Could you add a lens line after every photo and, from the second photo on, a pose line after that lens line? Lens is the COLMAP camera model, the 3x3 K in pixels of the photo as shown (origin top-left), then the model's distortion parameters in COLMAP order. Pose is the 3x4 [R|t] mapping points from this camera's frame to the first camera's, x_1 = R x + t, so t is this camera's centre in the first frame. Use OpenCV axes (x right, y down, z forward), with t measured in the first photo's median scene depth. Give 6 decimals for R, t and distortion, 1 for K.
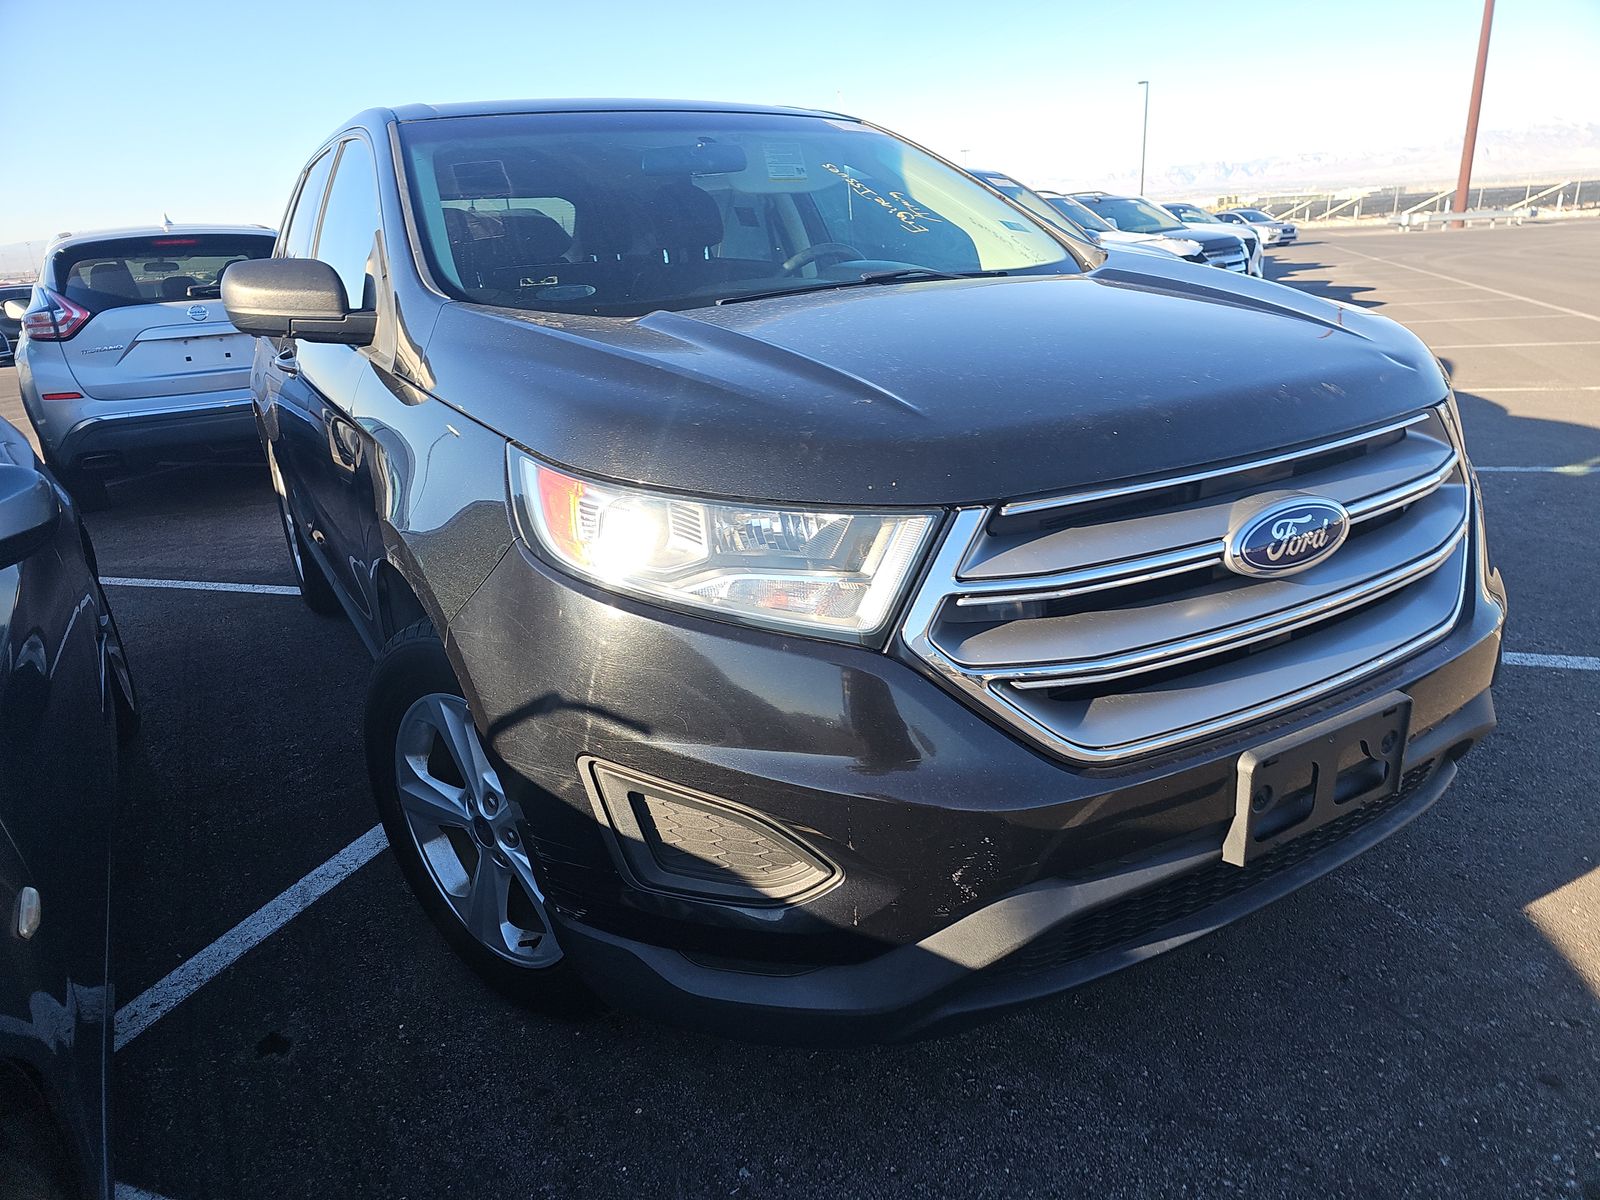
lens RADIAL K [[1078.2, 0, 800.0], [0, 1078.2, 600.0], [0, 0, 1]] dist [0.004871, -0.000004]
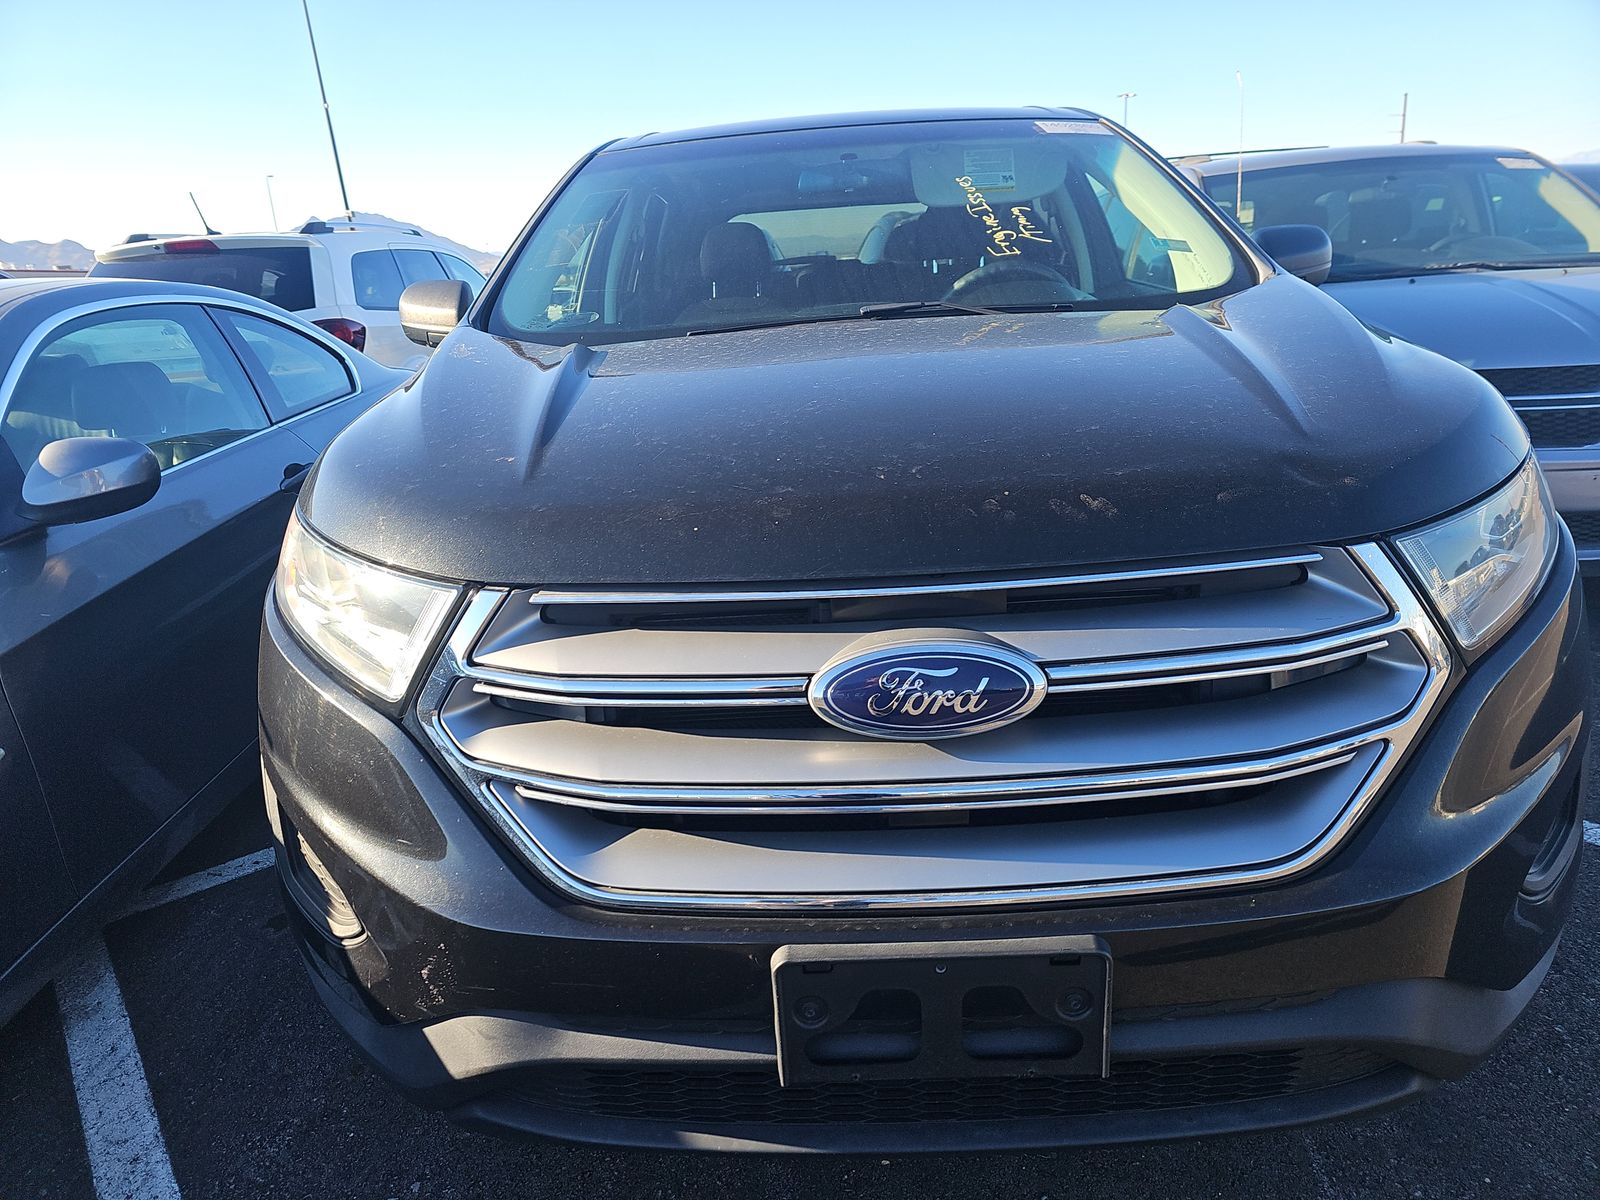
lens RADIAL K [[1053.1, 0, 795.8], [0, 1053.1, 578.5], [0, 0, 1]] dist [0.057421, -0.072072]
pose [[0.849167, 0.155772, -0.504629, 0.738147], [-0.155633, 0.986890, 0.042747, -0.154130], [0.504672, 0.042238, 0.862277, 0.307893]]
